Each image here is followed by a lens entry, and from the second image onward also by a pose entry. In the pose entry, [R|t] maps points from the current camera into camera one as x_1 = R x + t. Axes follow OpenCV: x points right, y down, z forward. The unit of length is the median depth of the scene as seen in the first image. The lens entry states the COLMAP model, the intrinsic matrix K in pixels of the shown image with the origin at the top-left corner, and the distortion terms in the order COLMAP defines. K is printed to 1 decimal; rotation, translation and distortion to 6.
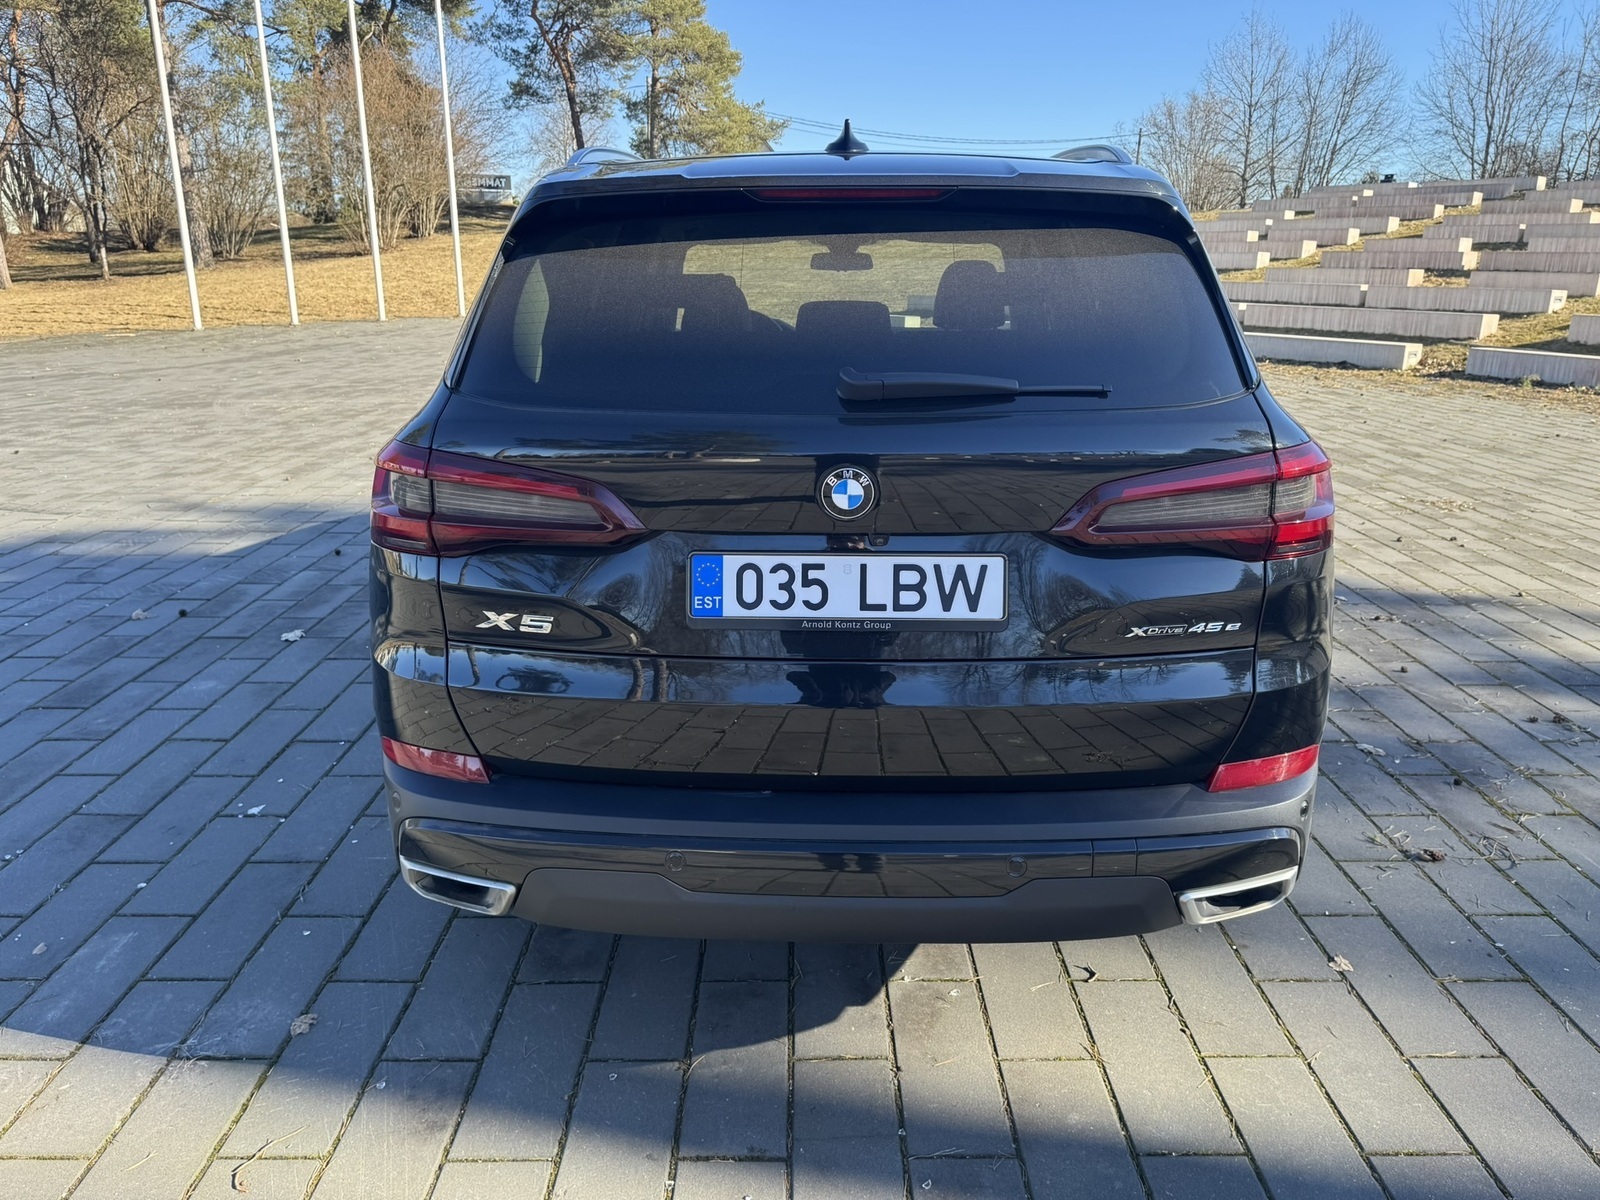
lens RADIAL K [[1141.1, 0, 800.0], [0, 1141.1, 600.0], [0, 0, 1]] dist [0.004216, 0.000572]
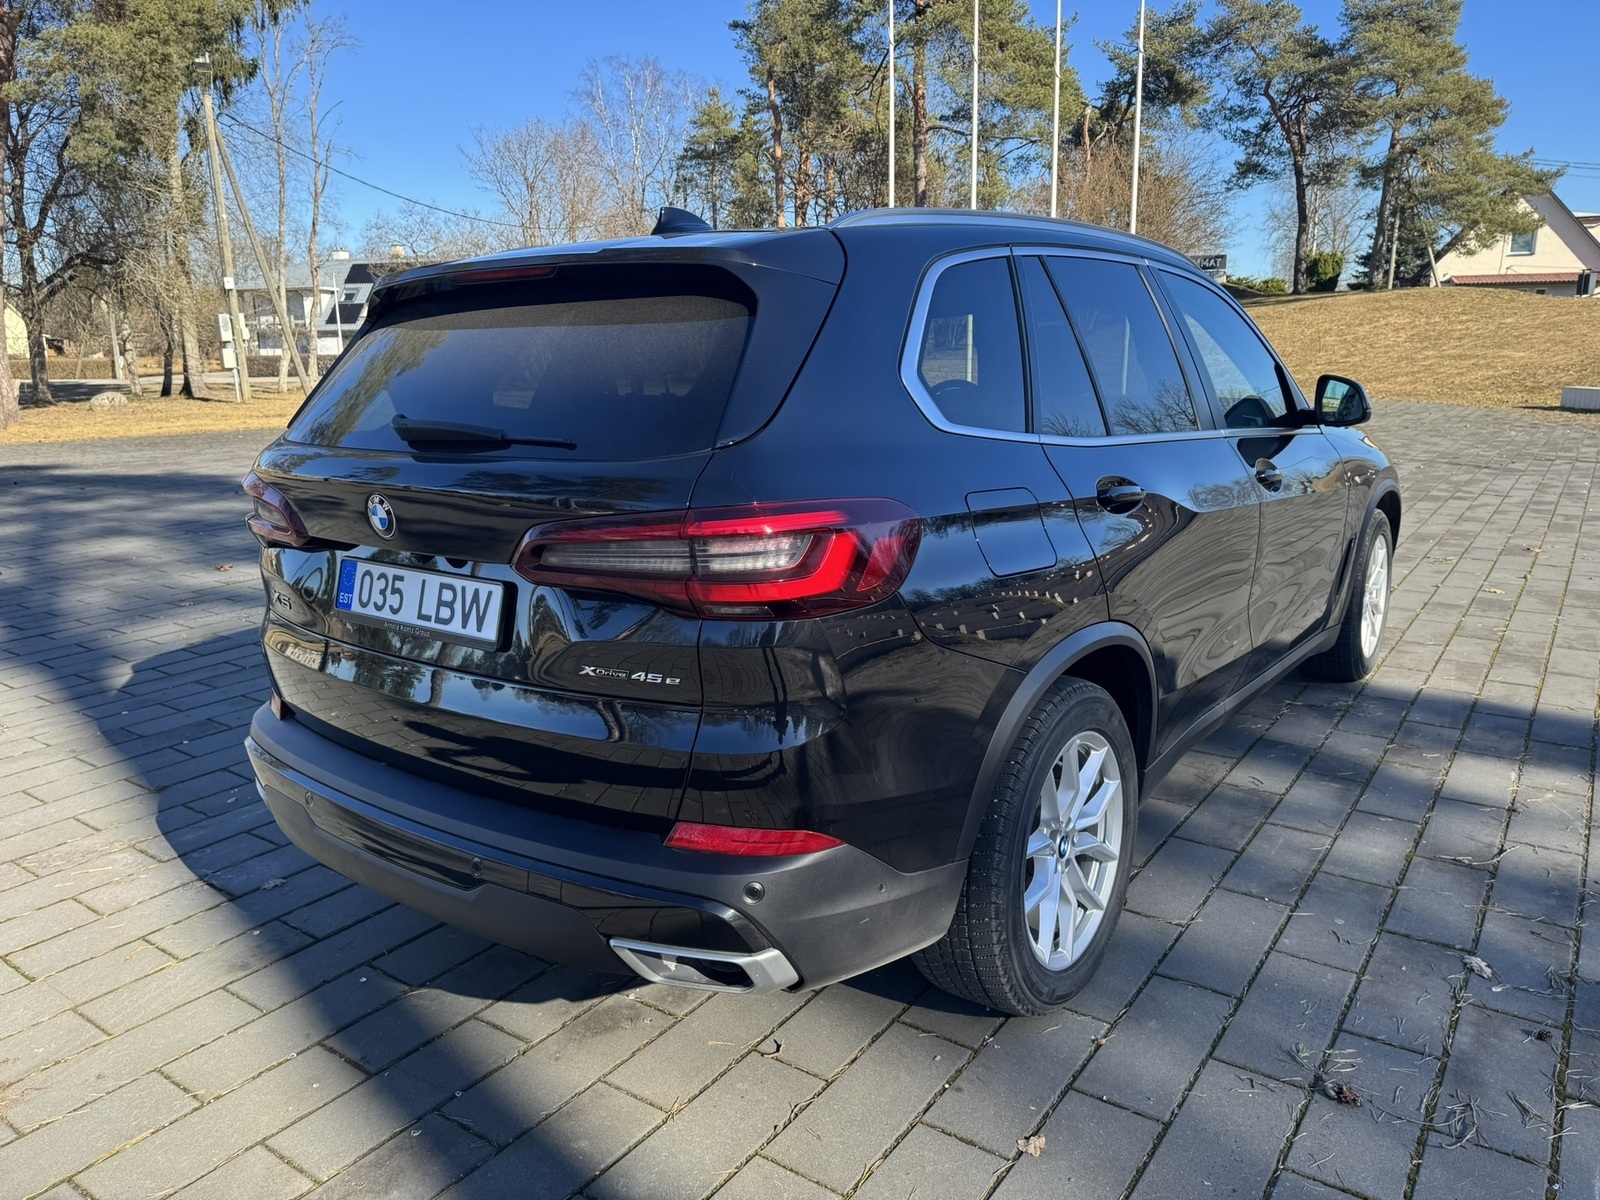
lens RADIAL K [[1128.3, 0, 800.8], [0, 1128.3, 616.6], [0, 0, 1]] dist [-0.004073, 0.000695]
pose [[0.811888, 0.113495, -0.572674, 0.862590], [-0.141982, 0.989856, -0.005116, -0.035835], [0.566285, 0.085463, 0.819767, 0.224704]]
